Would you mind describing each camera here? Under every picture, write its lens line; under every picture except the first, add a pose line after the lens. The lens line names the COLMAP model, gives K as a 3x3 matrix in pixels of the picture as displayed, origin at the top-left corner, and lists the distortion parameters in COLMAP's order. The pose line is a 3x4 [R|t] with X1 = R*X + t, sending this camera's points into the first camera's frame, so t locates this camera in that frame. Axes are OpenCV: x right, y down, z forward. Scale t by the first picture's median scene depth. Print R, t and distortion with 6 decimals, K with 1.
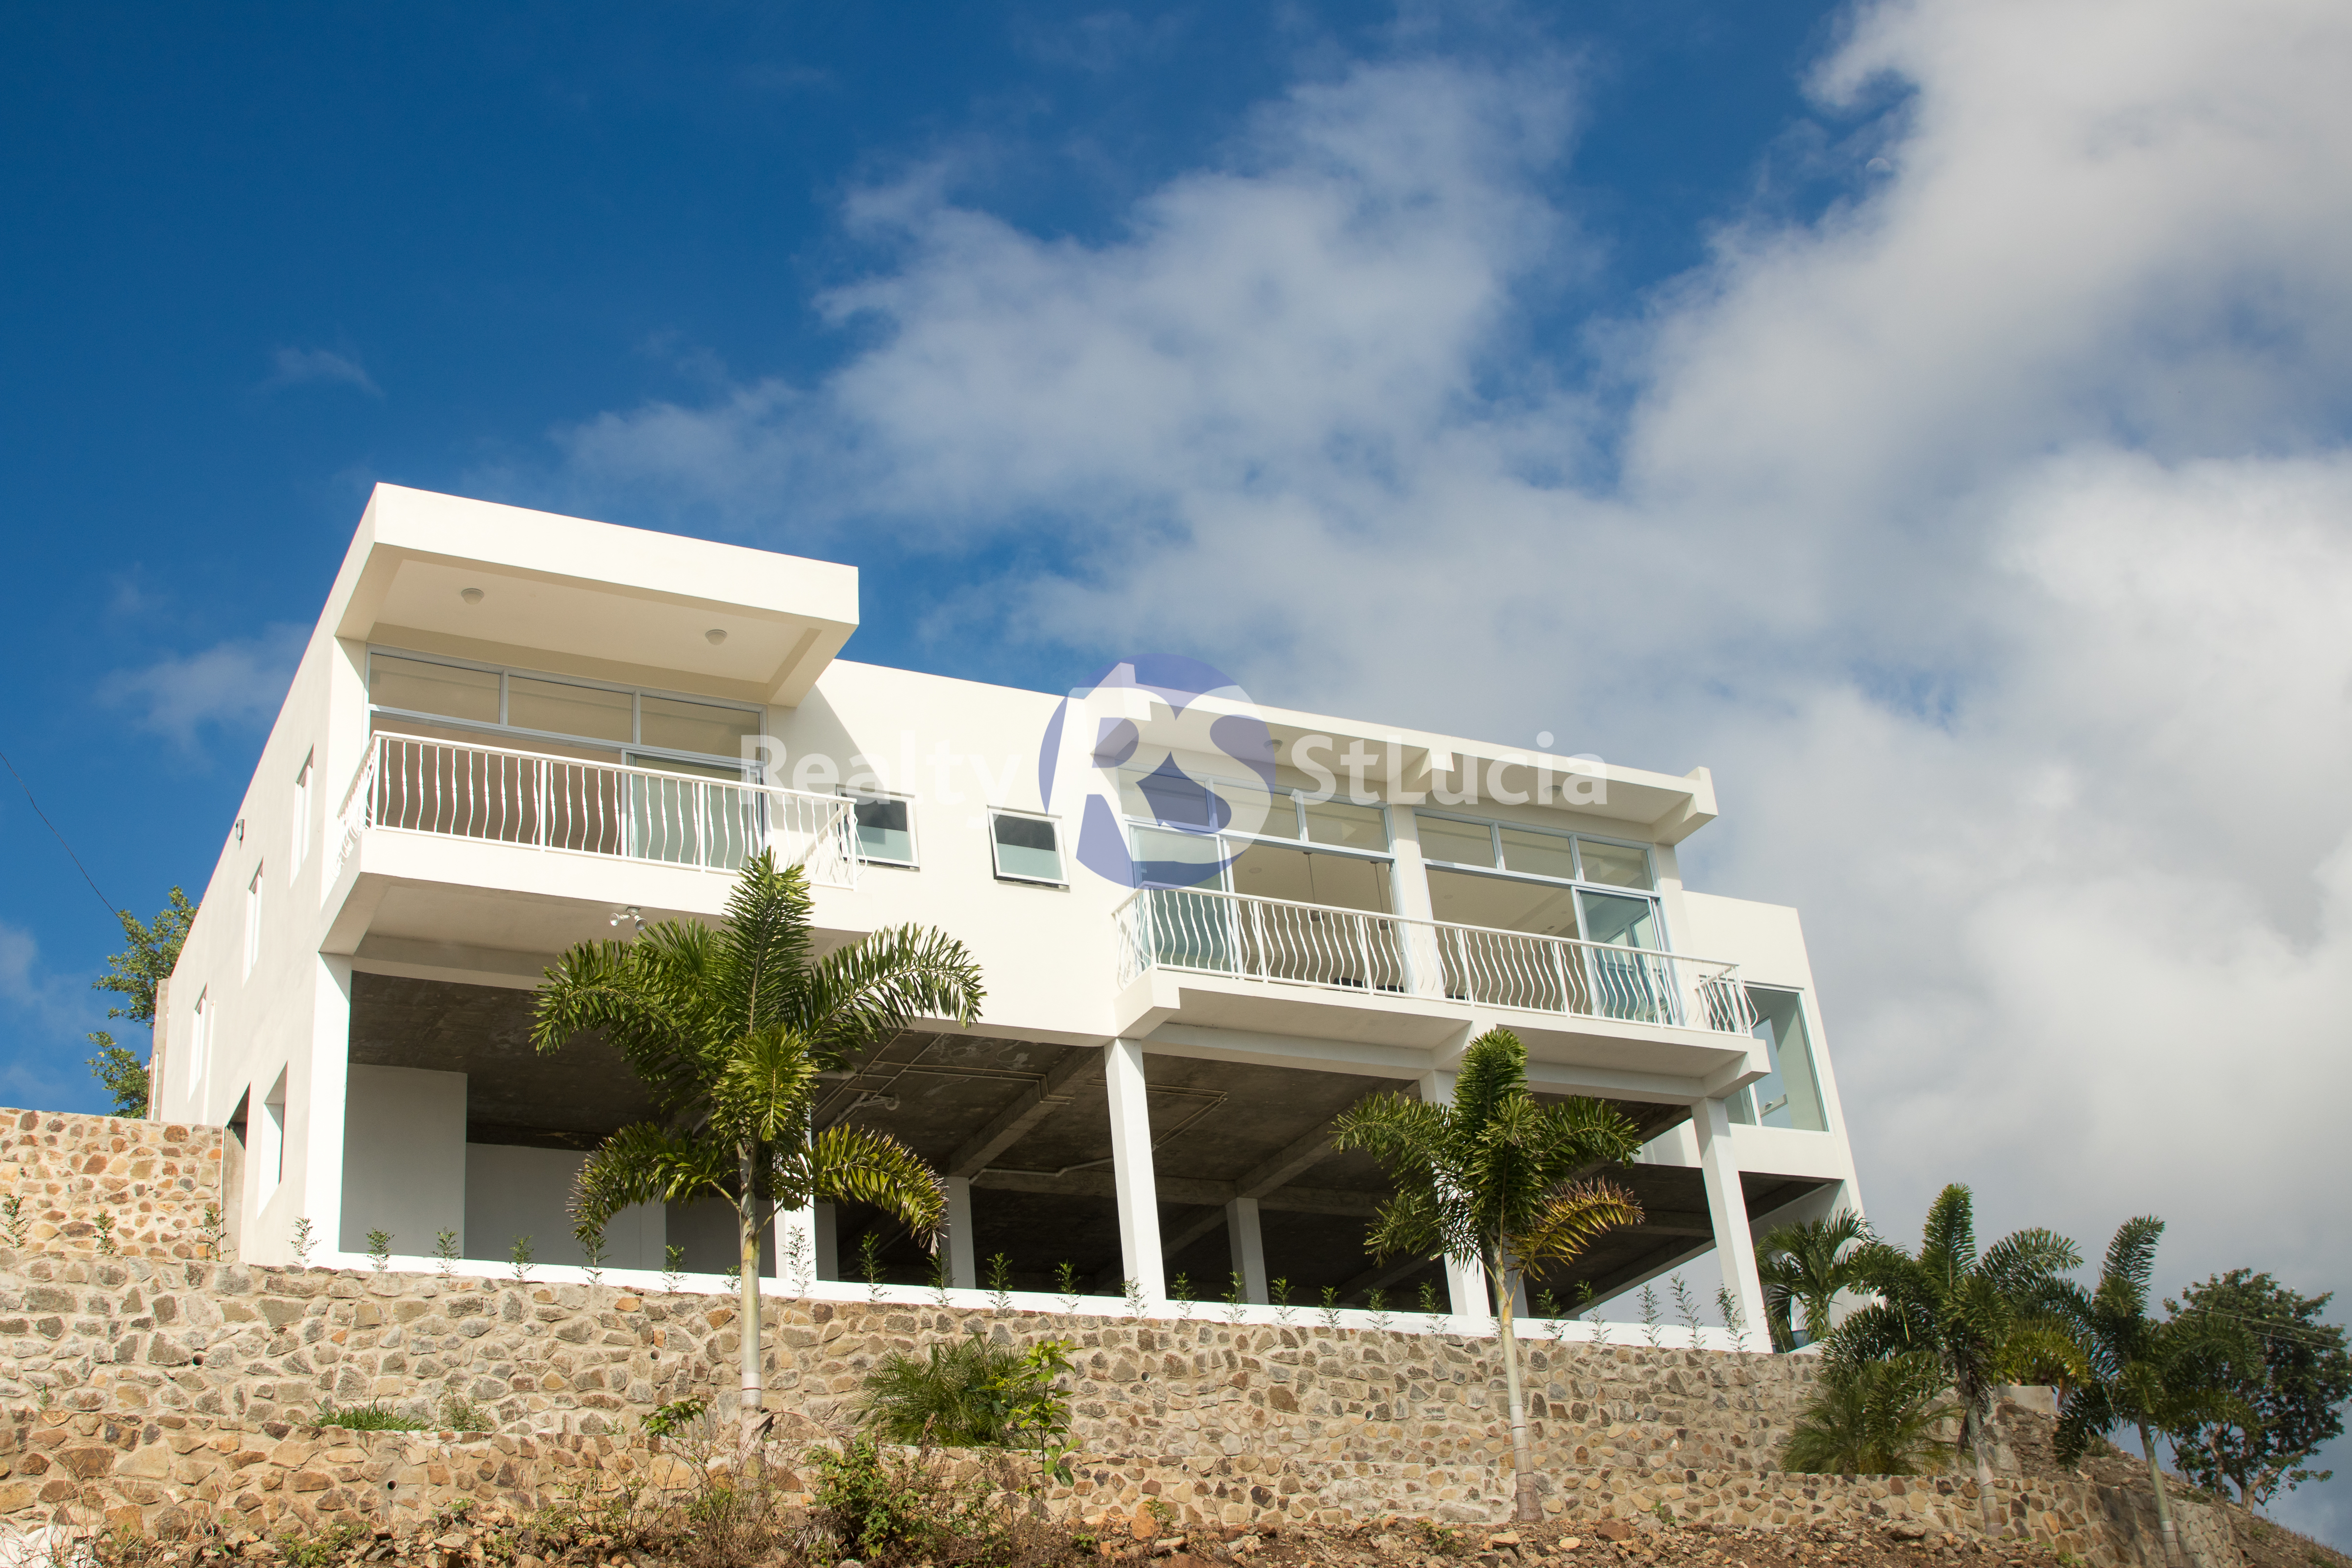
lens RADIAL K [[2638.5, 0, 1169.7], [0, 2638.5, 798.6], [0, 0, 1]] dist [-0.082660, 0.083860]
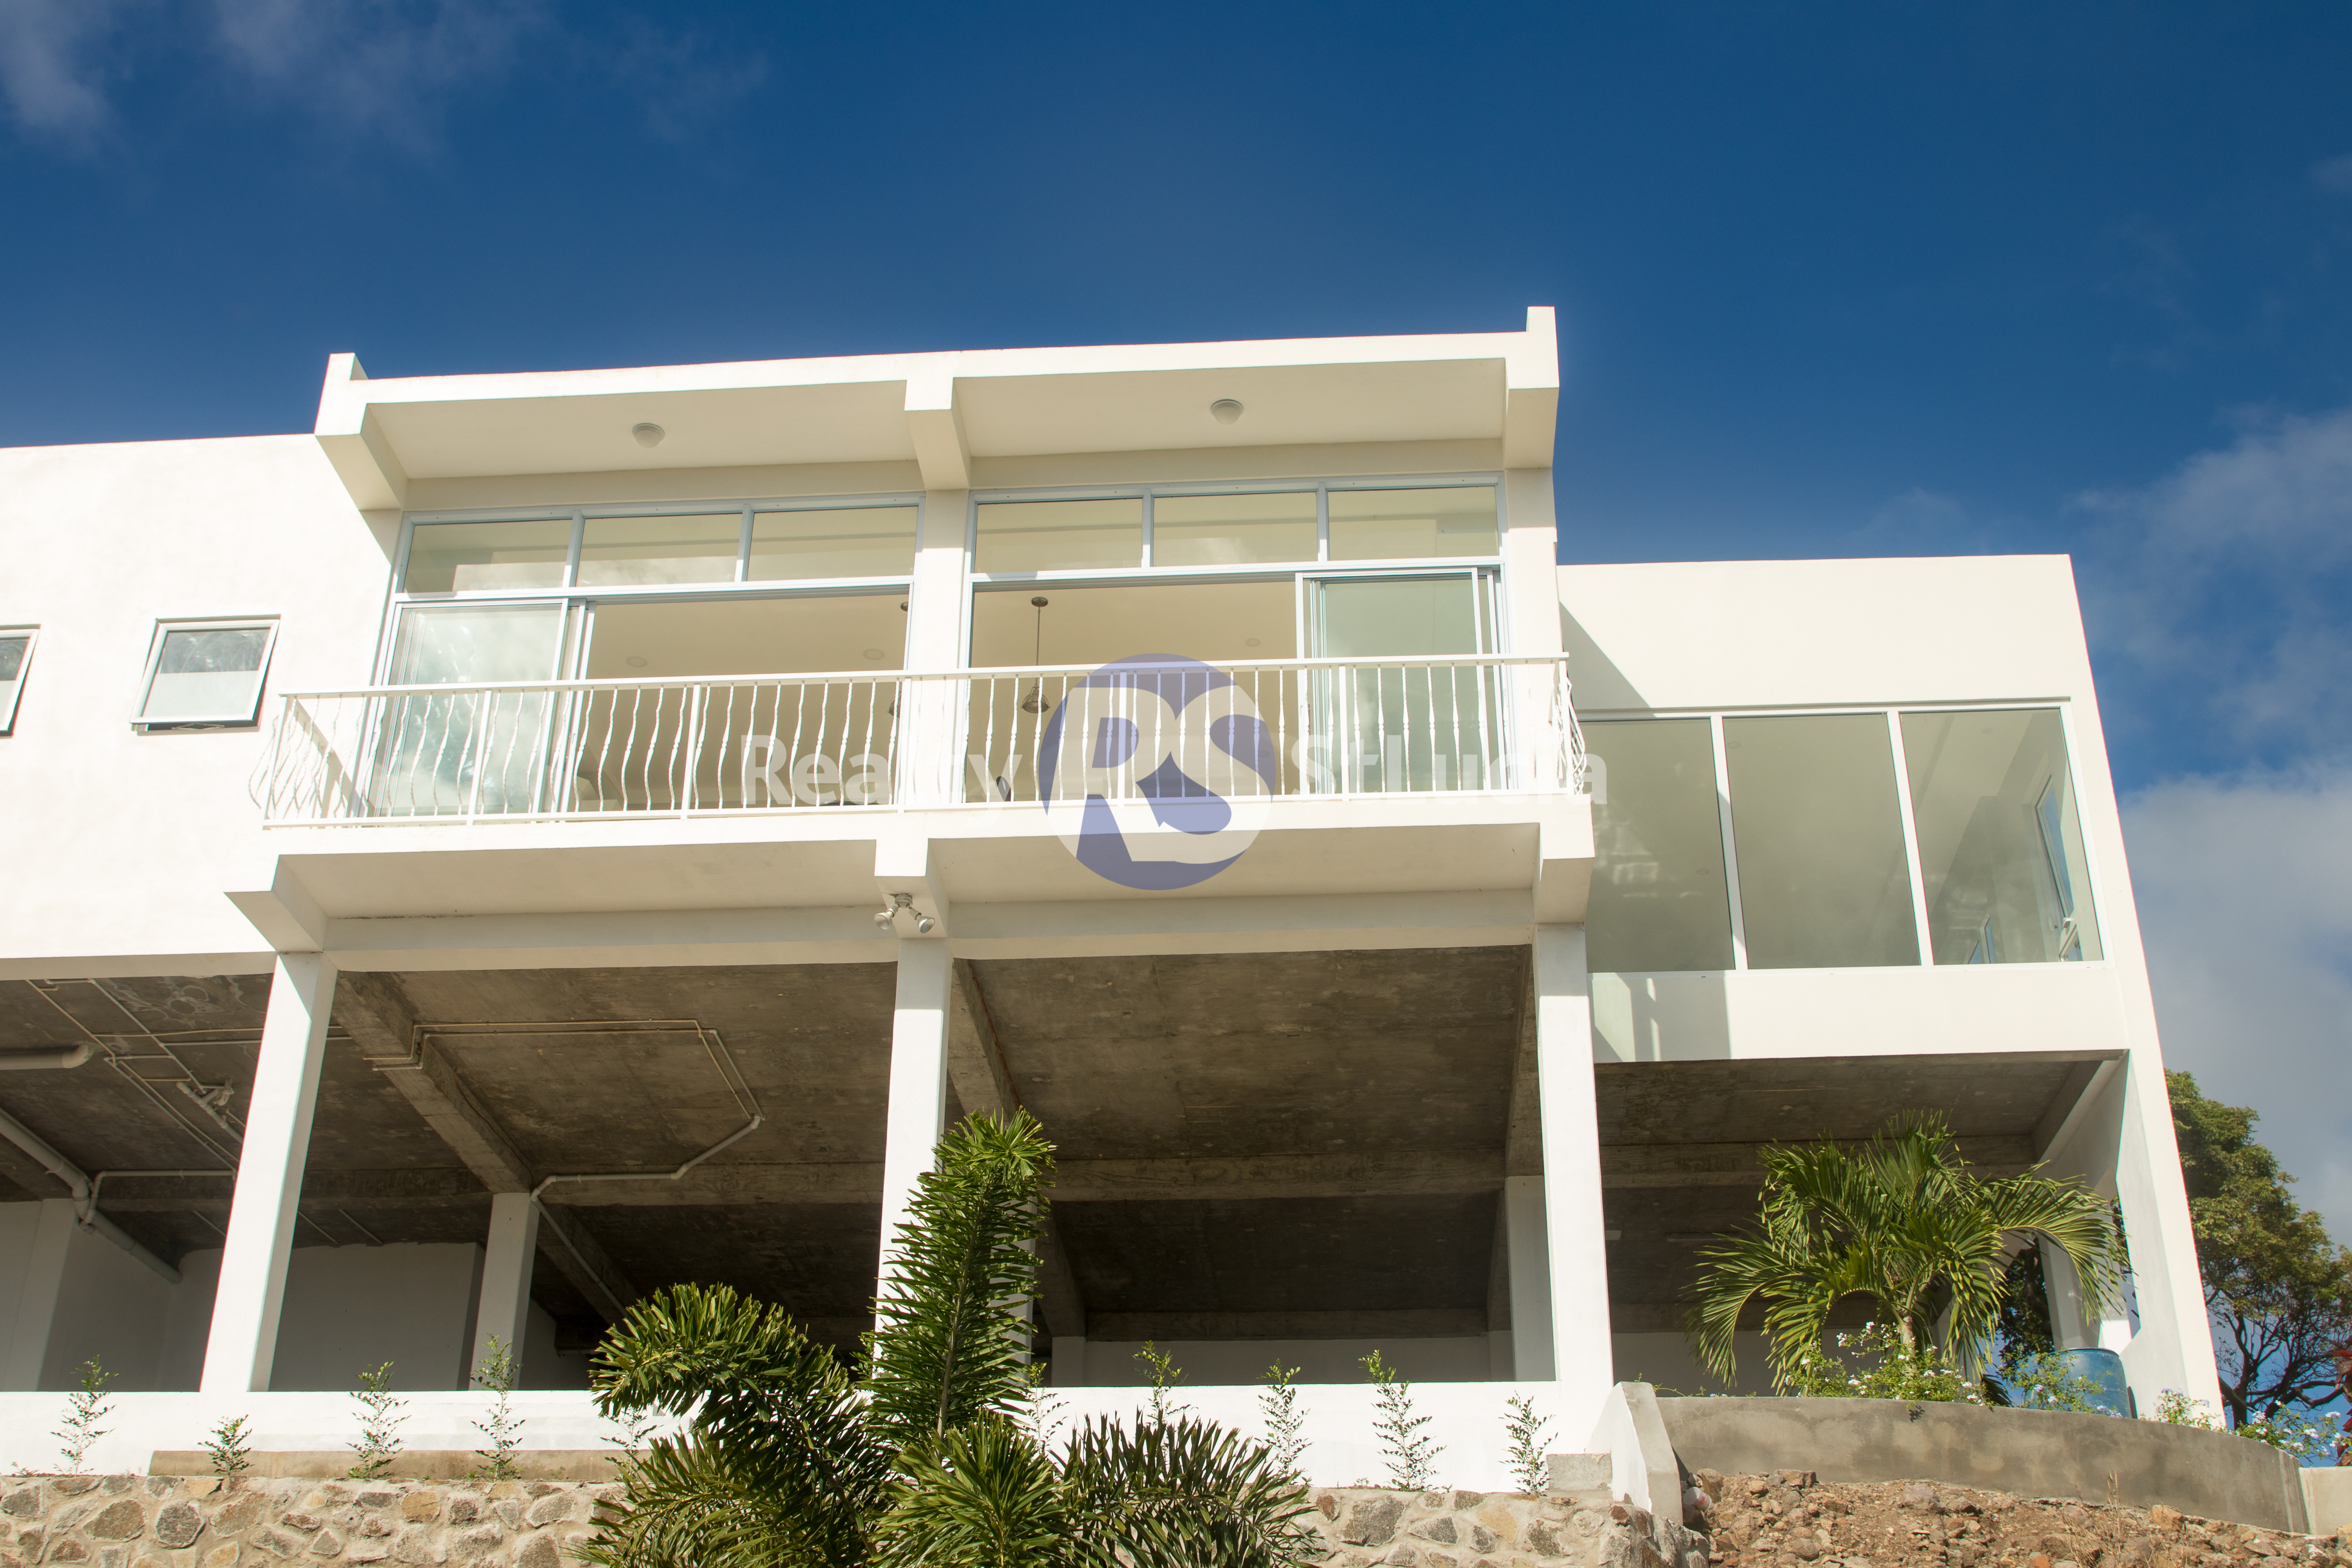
lens RADIAL K [[2638.5, 0, 1169.7], [0, 2638.5, 798.6], [0, 0, 1]] dist [-0.082660, 0.083860]
pose [[0.844877, -0.157546, -0.511235, 0.563902], [0.156786, 0.986610, -0.044934, 0.139707], [0.511469, -0.042190, 0.858265, 0.721779]]
